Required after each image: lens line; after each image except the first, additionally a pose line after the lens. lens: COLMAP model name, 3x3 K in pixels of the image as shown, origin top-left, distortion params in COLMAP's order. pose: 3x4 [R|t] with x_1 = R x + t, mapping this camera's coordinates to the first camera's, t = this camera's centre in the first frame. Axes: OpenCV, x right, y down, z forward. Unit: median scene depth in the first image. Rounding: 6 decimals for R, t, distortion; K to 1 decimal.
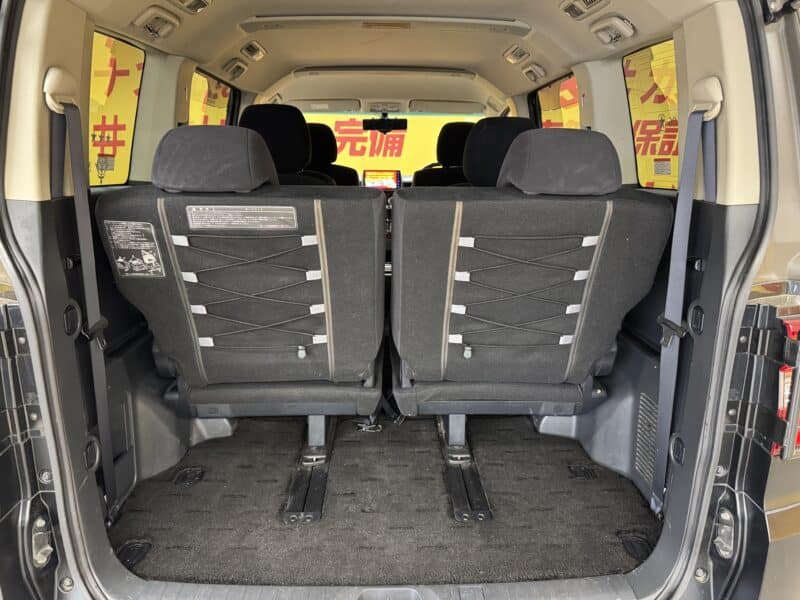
lens RADIAL K [[578.9, 0, 400.0], [0, 578.9, 300.0], [0, 0, 1]] dist [0.020015, -0.003567]
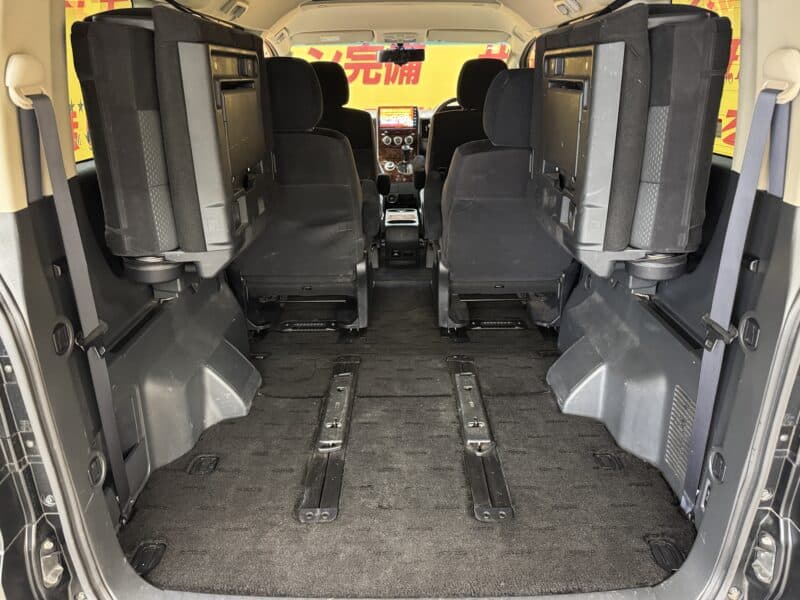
lens RADIAL K [[578.9, 0, 400.0], [0, 578.9, 300.0], [0, 0, 1]] dist [0.020015, -0.003567]
pose [[0.999515, -0.003946, -0.030878, 0.000664], [0.008016, 0.991111, 0.132797, -0.116074], [0.030080, -0.132980, 0.990662, 0.087016]]
